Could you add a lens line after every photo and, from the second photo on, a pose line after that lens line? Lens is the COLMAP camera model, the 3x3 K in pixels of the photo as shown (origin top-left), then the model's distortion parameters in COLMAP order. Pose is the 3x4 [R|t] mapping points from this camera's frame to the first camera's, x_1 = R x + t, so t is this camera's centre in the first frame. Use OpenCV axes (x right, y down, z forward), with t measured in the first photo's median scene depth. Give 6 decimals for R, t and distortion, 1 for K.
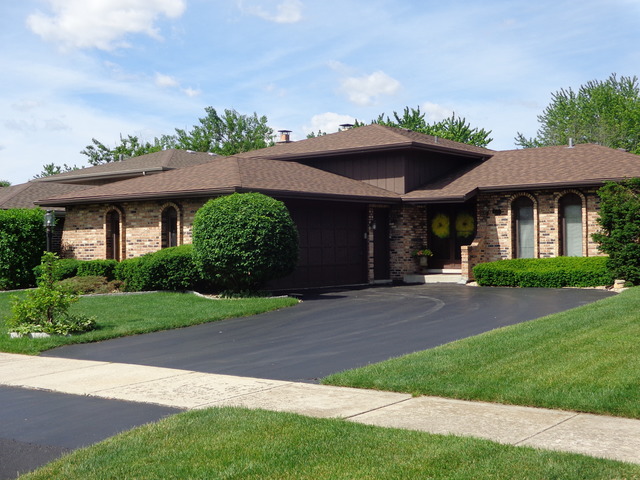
lens RADIAL K [[827.3, 0, 320.0], [0, 827.3, 240.0], [0, 0, 1]] dist [0.102785, -0.007622]
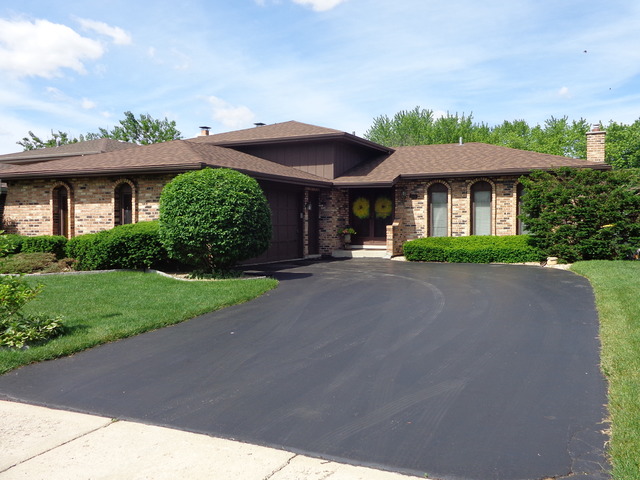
lens RADIAL K [[579.4, 0, 320.0], [0, 579.4, 240.0], [0, 0, 1]] dist [0.052508, -0.009964]
pose [[0.979811, 0.004787, 0.199869, -0.084778], [-0.011712, 0.999371, 0.033482, 0.001628], [-0.199583, -0.035147, 0.979250, 0.253083]]
